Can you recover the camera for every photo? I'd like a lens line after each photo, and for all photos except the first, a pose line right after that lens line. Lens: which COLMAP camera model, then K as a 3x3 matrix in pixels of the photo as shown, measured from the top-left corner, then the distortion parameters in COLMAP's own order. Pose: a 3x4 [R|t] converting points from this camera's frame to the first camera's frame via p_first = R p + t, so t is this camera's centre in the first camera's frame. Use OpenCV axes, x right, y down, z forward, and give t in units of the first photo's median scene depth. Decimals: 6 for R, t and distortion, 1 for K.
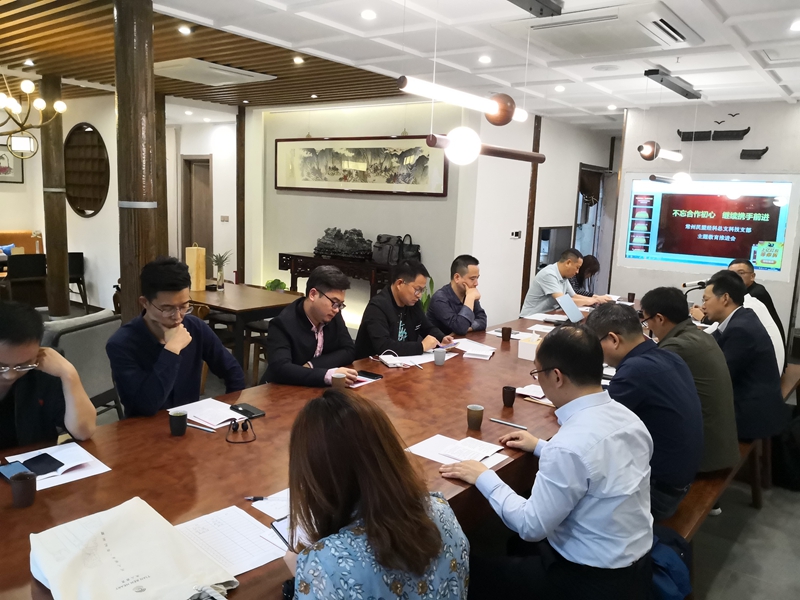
lens RADIAL K [[645.2, 0, 398.8], [0, 645.2, 302.2], [0, 0, 1]] dist [-0.044255, -0.004629]
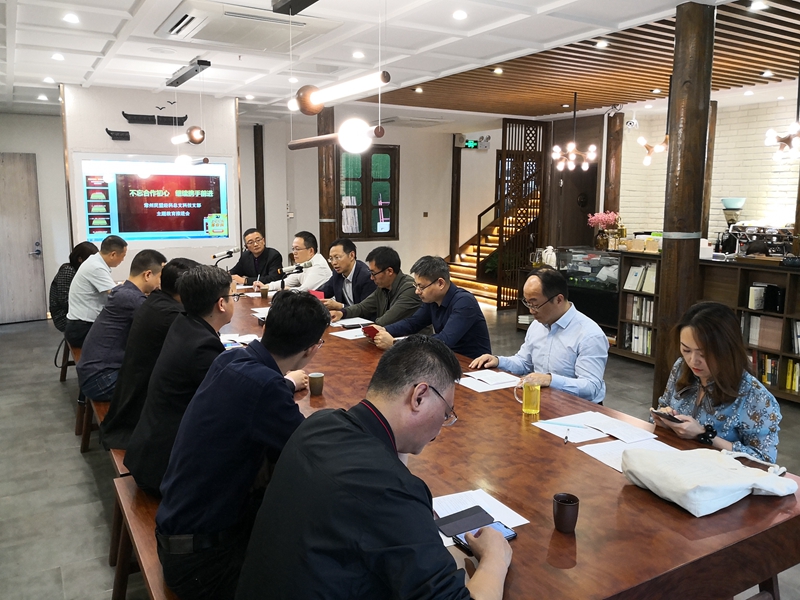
lens RADIAL K [[645.2, 0, 397.3], [0, 645.2, 297.4], [0, 0, 1]] dist [-0.044255, -0.004629]
pose [[0.362762, -0.176071, 0.915097, -0.398996], [0.150261, 0.980190, 0.129028, -0.044474], [-0.919687, 0.090697, 0.382033, 0.233284]]
